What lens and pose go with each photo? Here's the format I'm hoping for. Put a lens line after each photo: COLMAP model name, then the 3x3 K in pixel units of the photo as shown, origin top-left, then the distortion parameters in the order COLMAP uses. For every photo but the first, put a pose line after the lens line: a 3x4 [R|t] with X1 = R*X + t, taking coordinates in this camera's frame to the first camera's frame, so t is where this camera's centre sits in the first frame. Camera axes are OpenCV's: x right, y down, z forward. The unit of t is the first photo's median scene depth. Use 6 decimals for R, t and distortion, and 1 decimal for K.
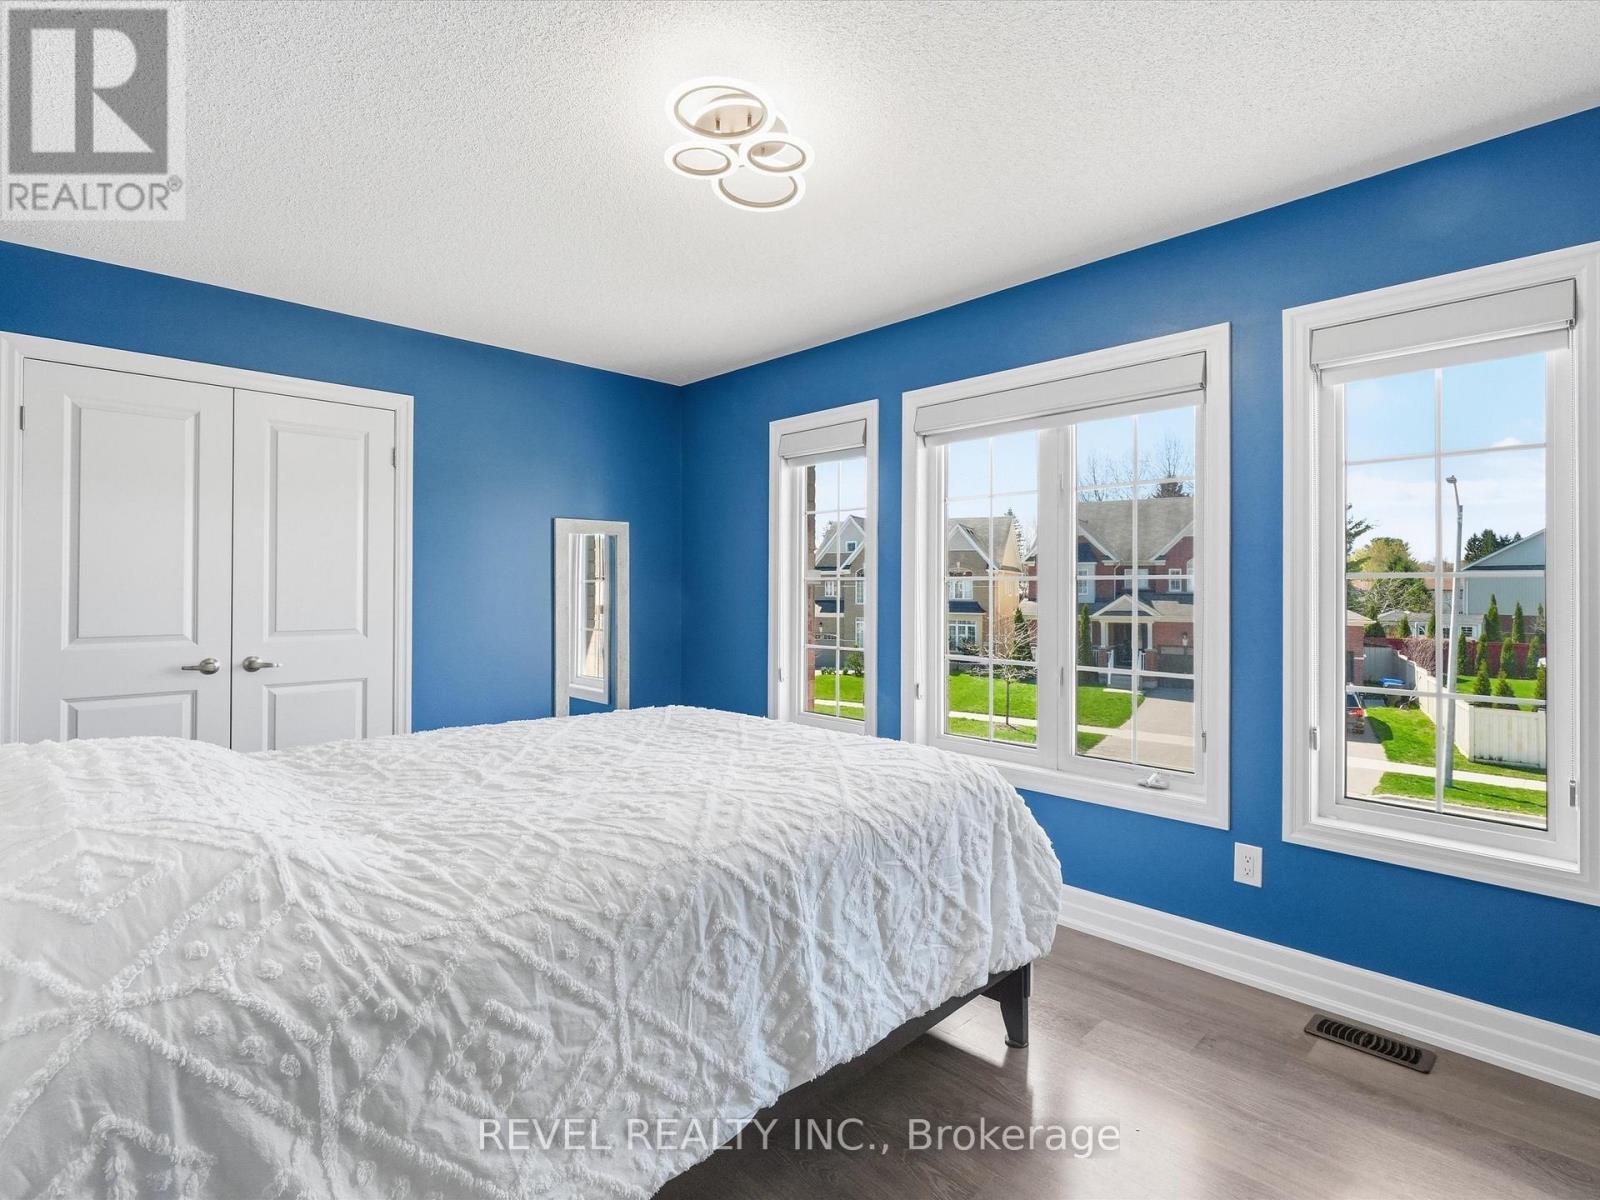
lens RADIAL K [[796.5, 0, 803.7], [0, 796.5, 582.6], [0, 0, 1]] dist [-0.002252, -0.001000]
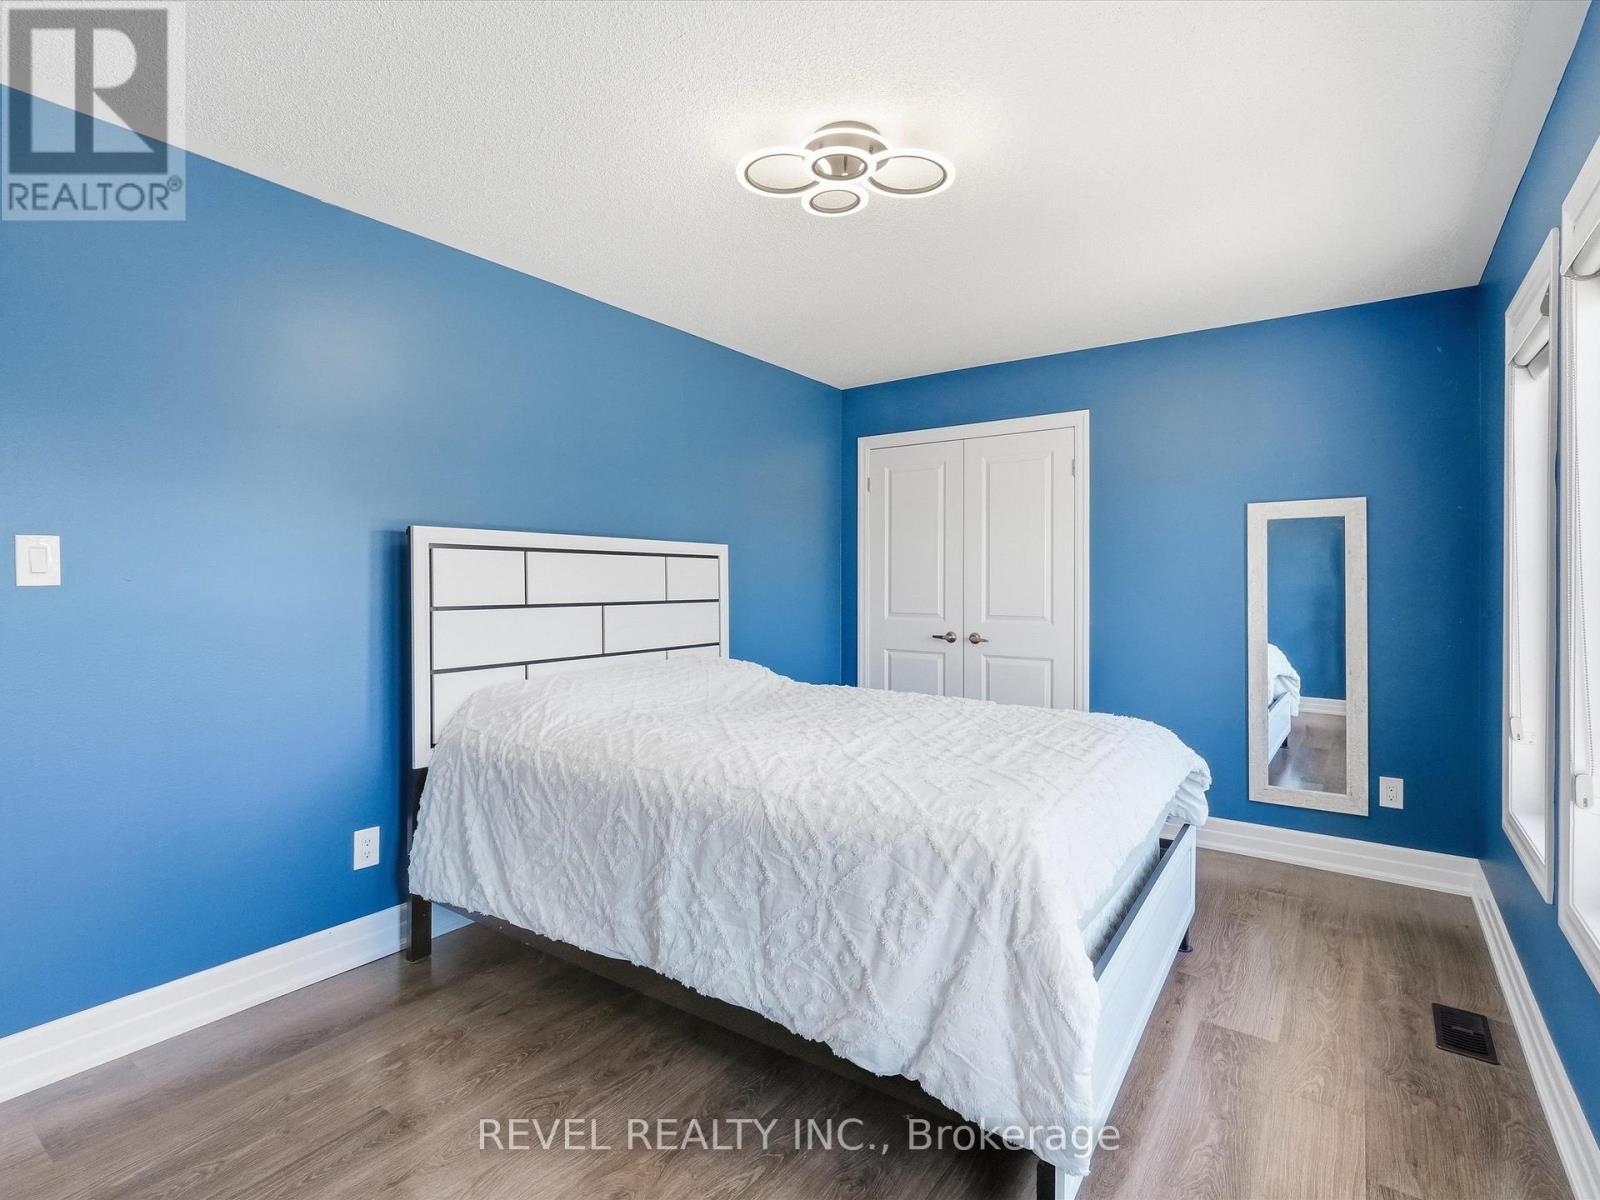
lens RADIAL K [[796.5, 0, 803.7], [0, 796.5, 582.6], [0, 0, 1]] dist [-0.002252, -0.001000]
pose [[0.166802, -0.000424, -0.985990, 1.113692], [0.005646, 0.999984, 0.000525, 0.008370], [0.985974, -0.005654, 0.166802, 0.880601]]
